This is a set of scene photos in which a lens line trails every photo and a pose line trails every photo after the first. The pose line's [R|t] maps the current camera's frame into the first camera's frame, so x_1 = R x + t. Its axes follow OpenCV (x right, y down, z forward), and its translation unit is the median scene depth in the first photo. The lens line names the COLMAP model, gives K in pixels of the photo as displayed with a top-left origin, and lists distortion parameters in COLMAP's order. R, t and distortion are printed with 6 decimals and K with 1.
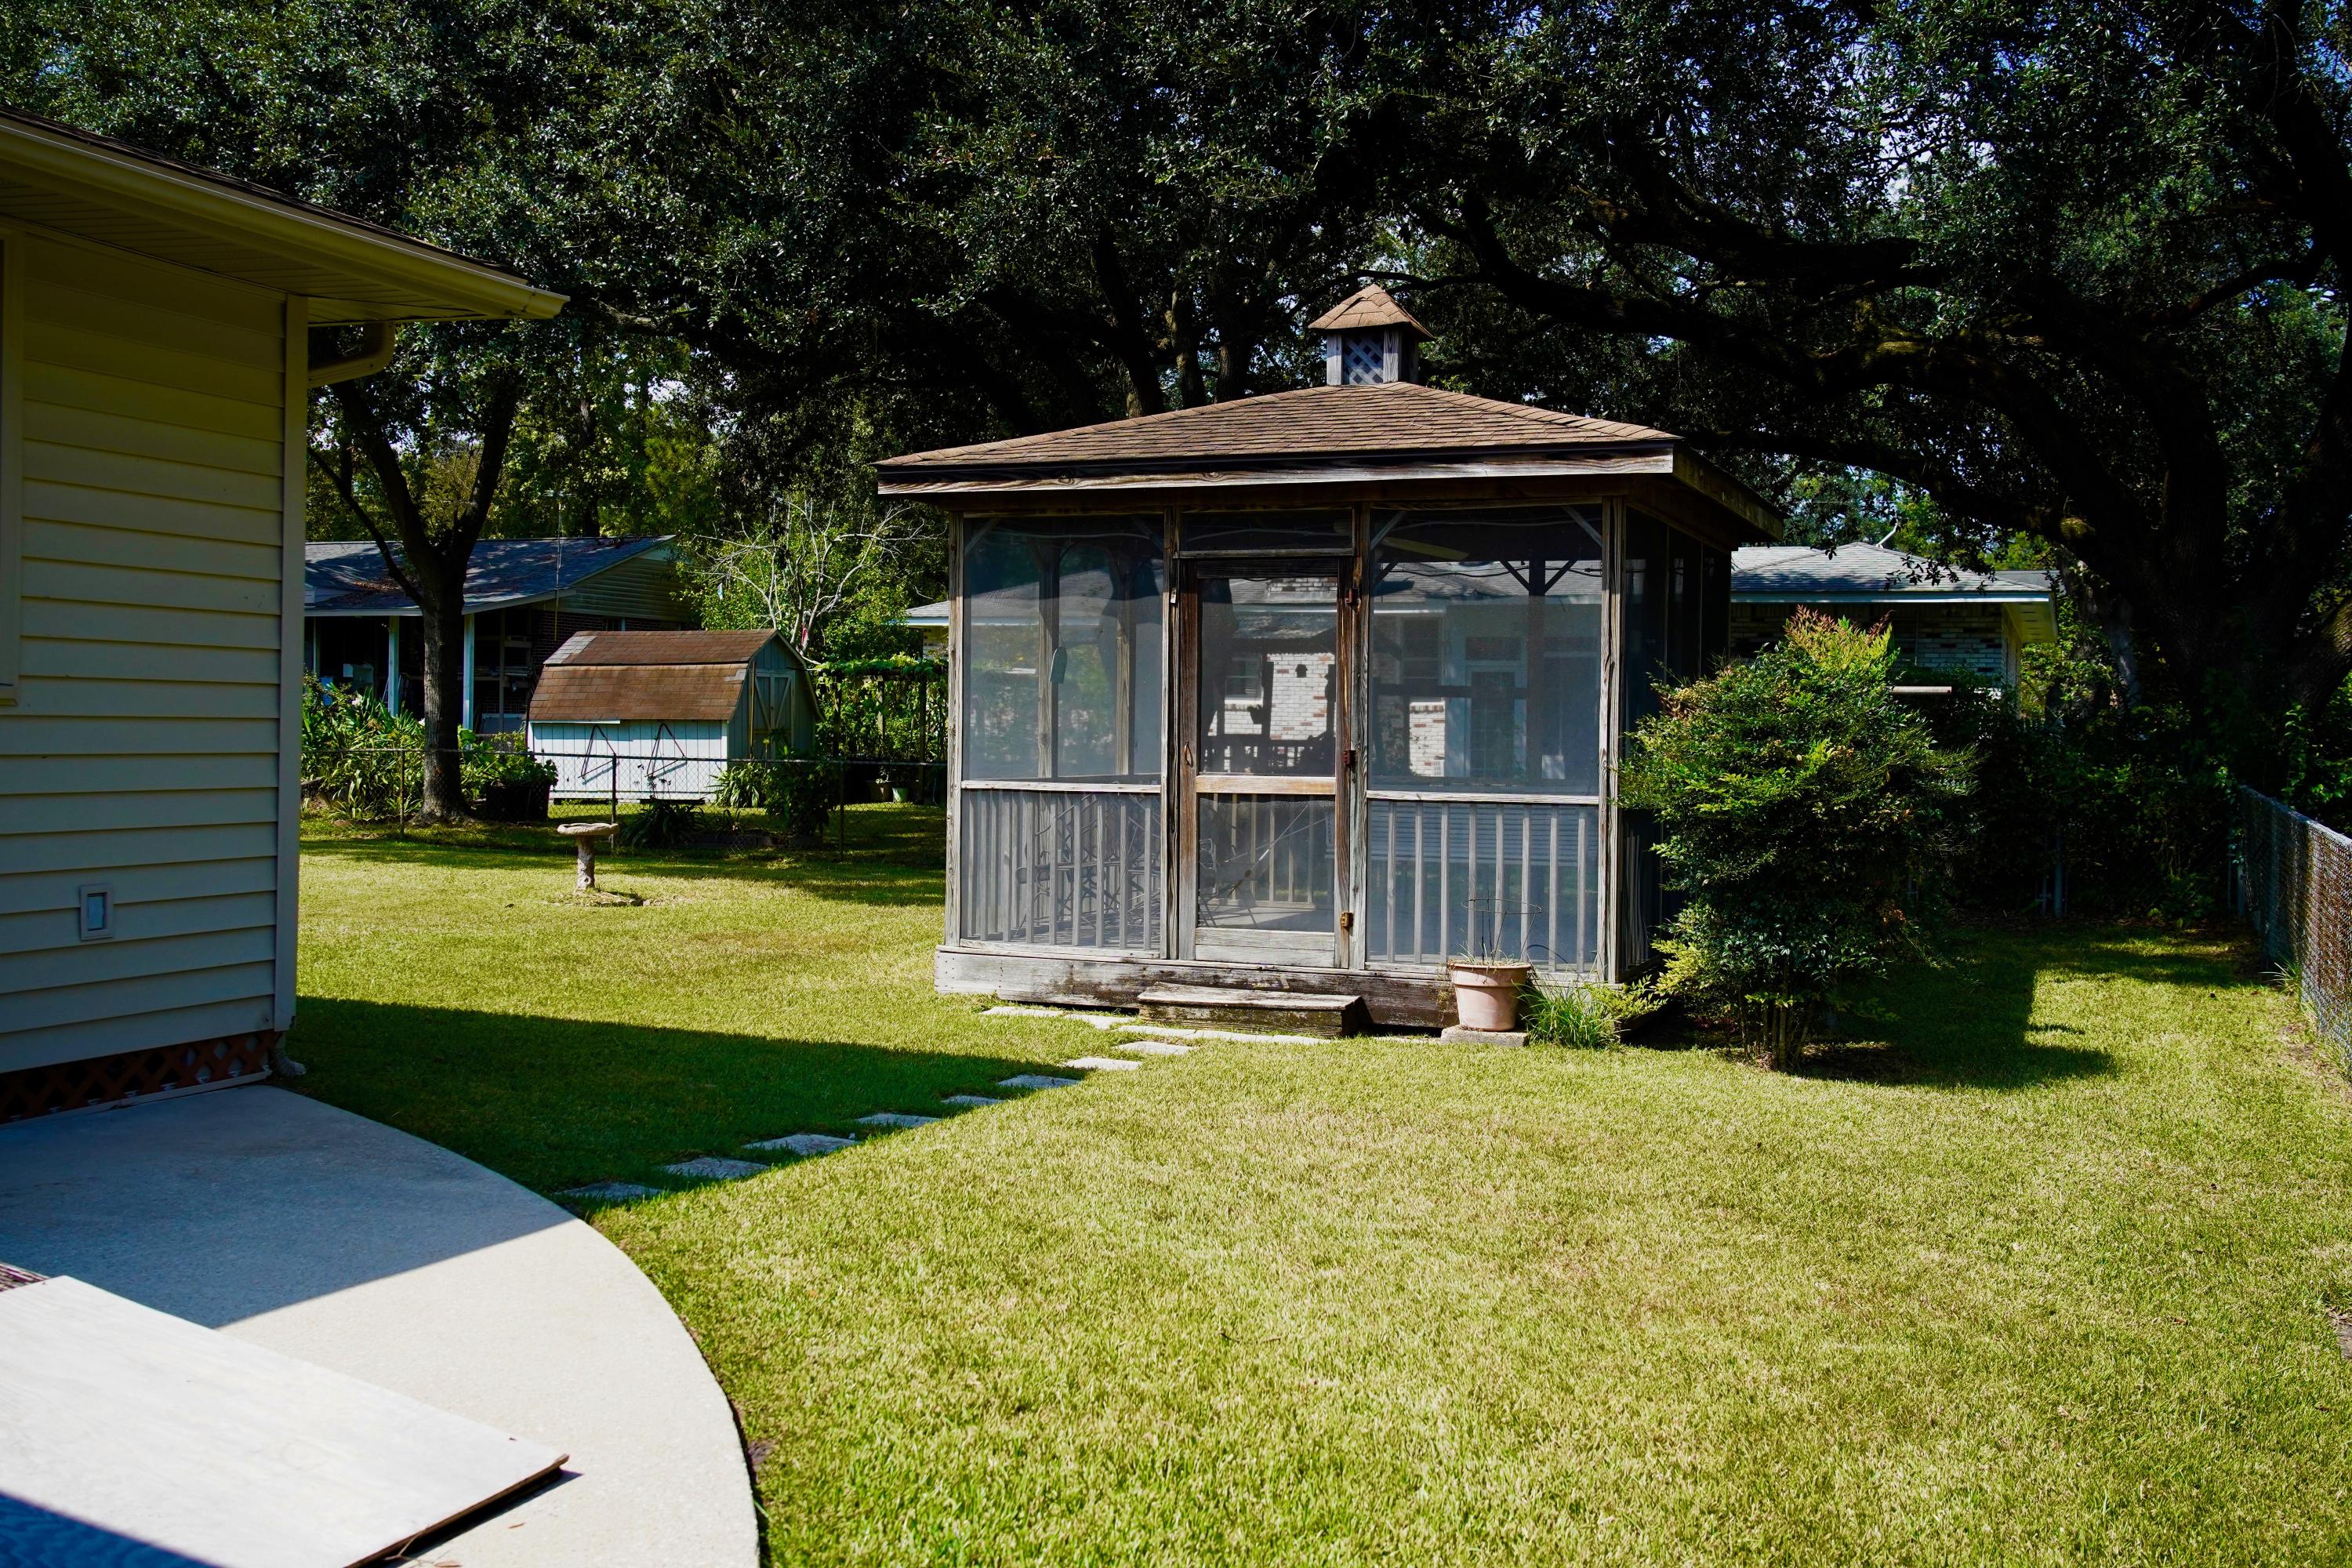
lens RADIAL K [[2304.8, 0, 1176.0], [0, 2304.8, 784.0], [0, 0, 1]] dist [-0.006210, -0.005212]
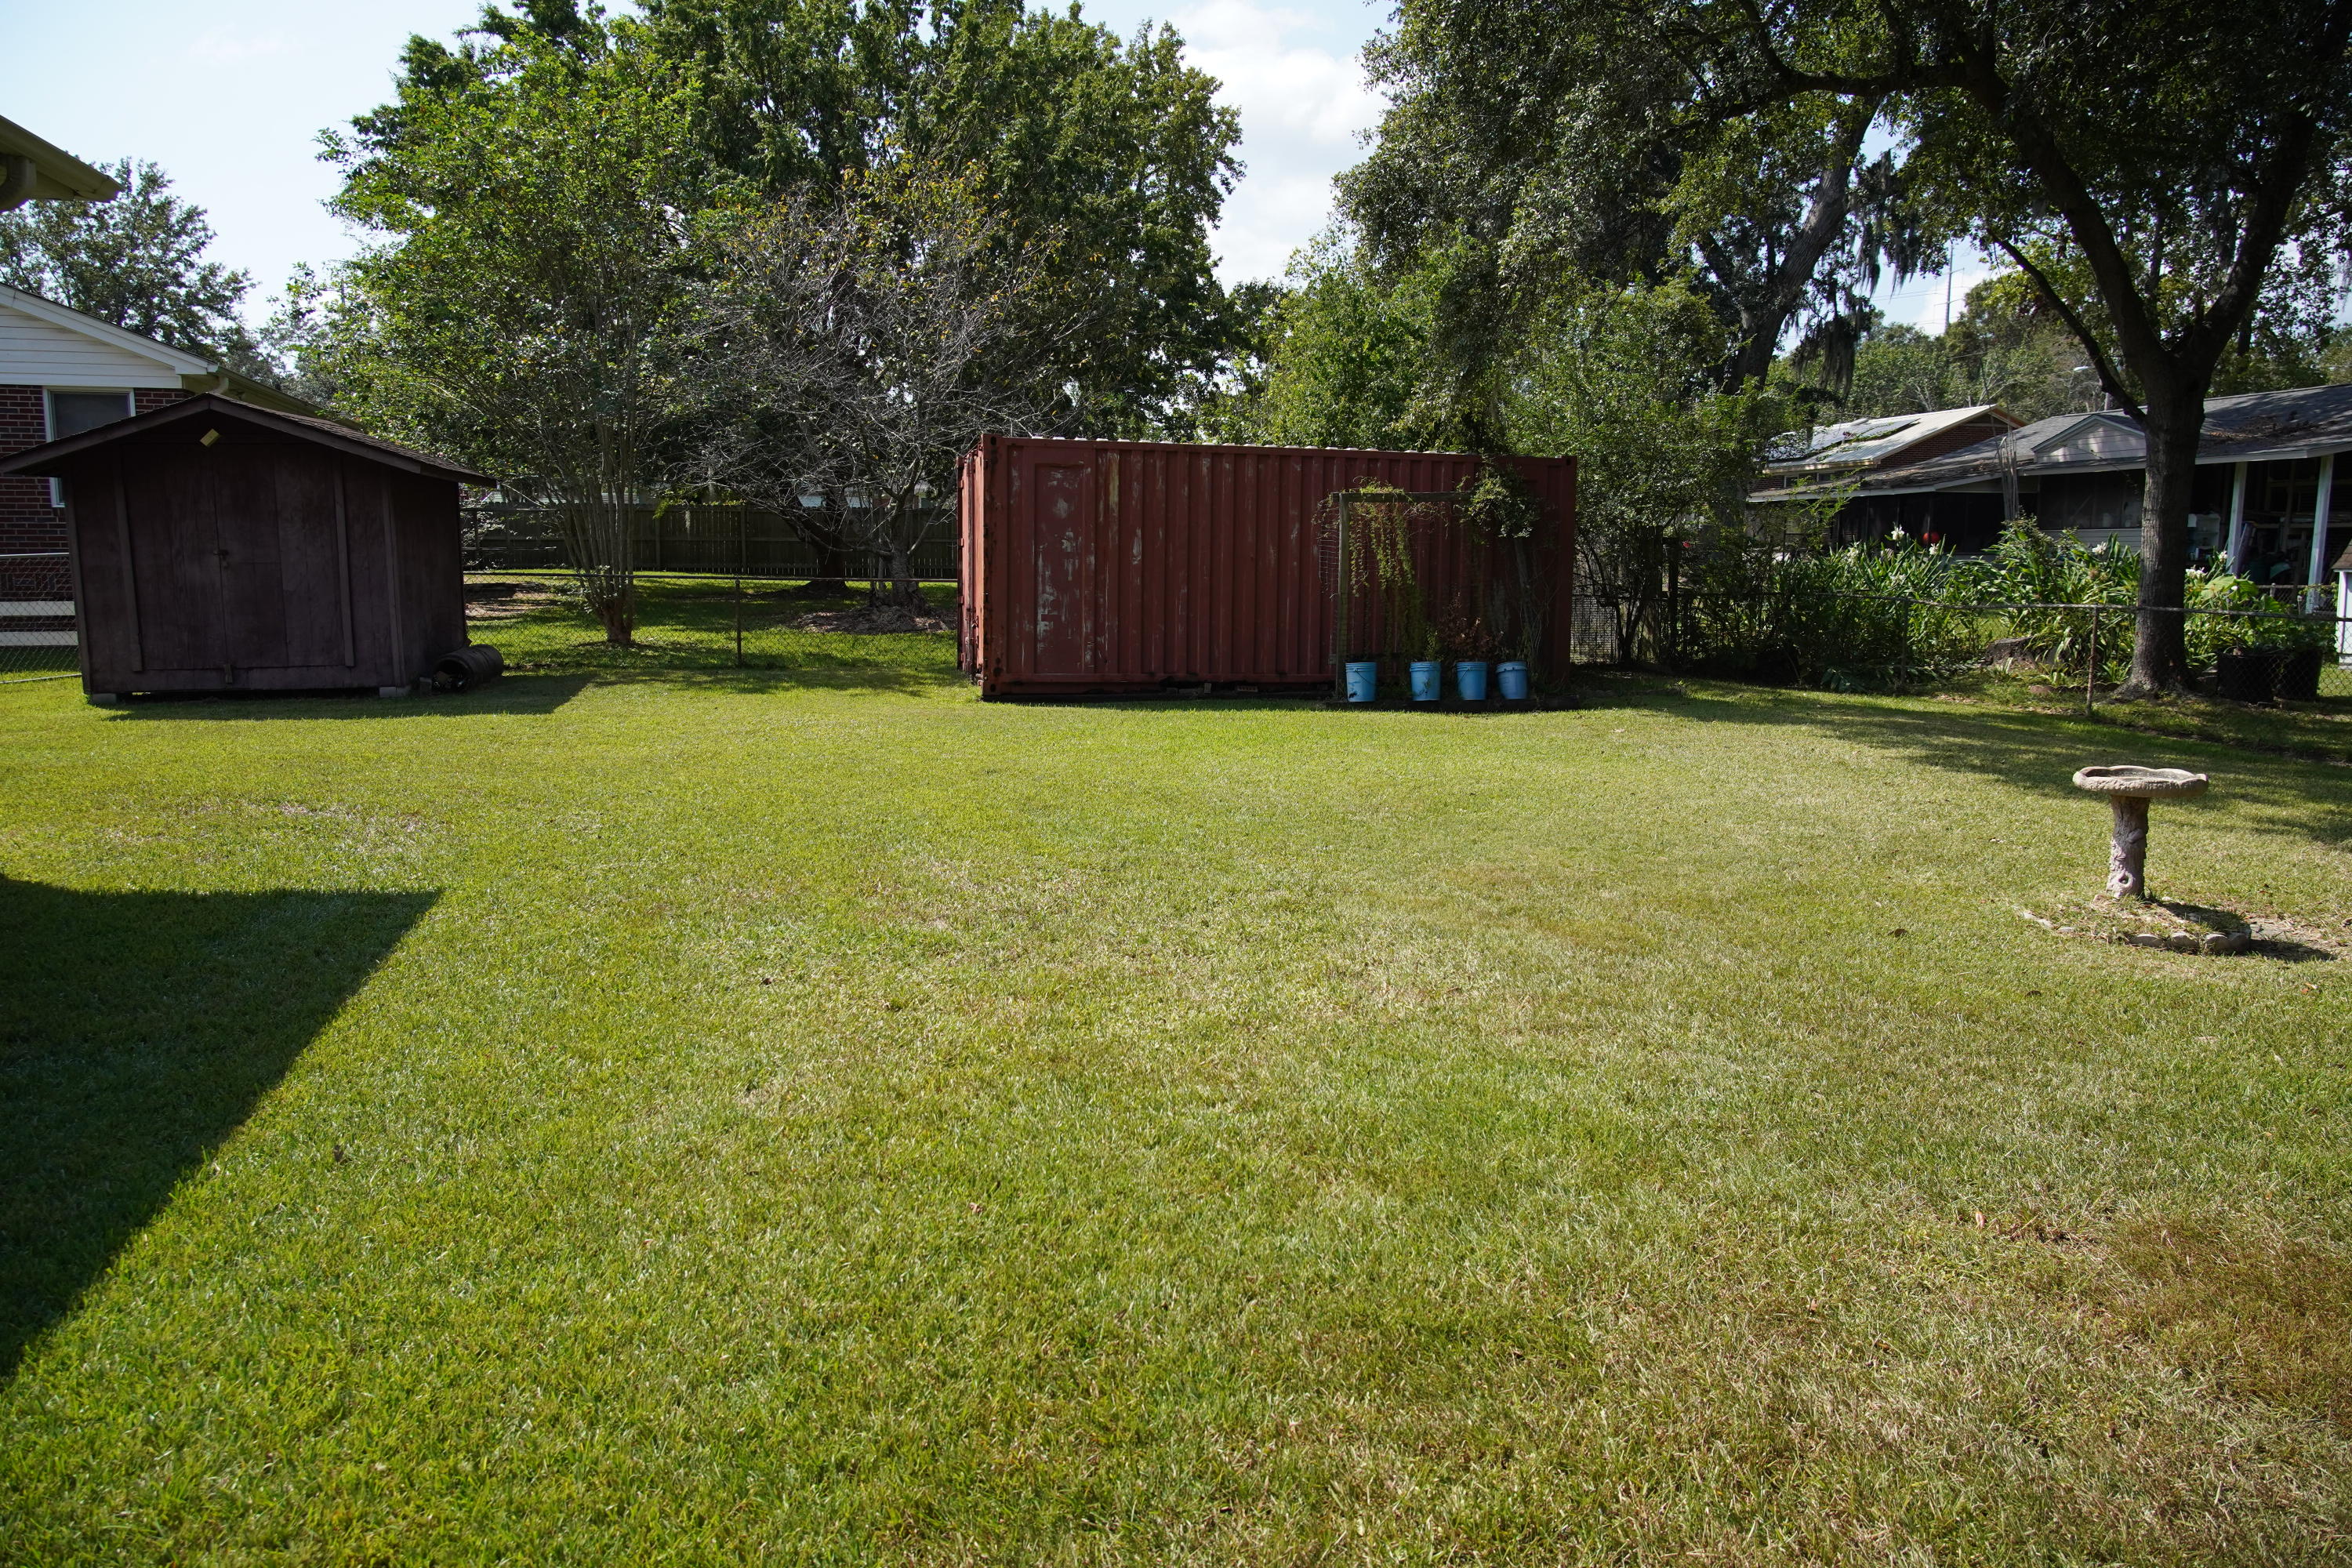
lens RADIAL K [[1630.7, 0, 1176.0], [0, 1630.7, 784.0], [0, 0, 1]] dist [-0.007844, 0.000960]
pose [[0.581460, 0.112217, -0.805799, -0.080621], [-0.026009, 0.992500, 0.119449, -0.020774], [0.813159, -0.048497, 0.580017, 0.601726]]
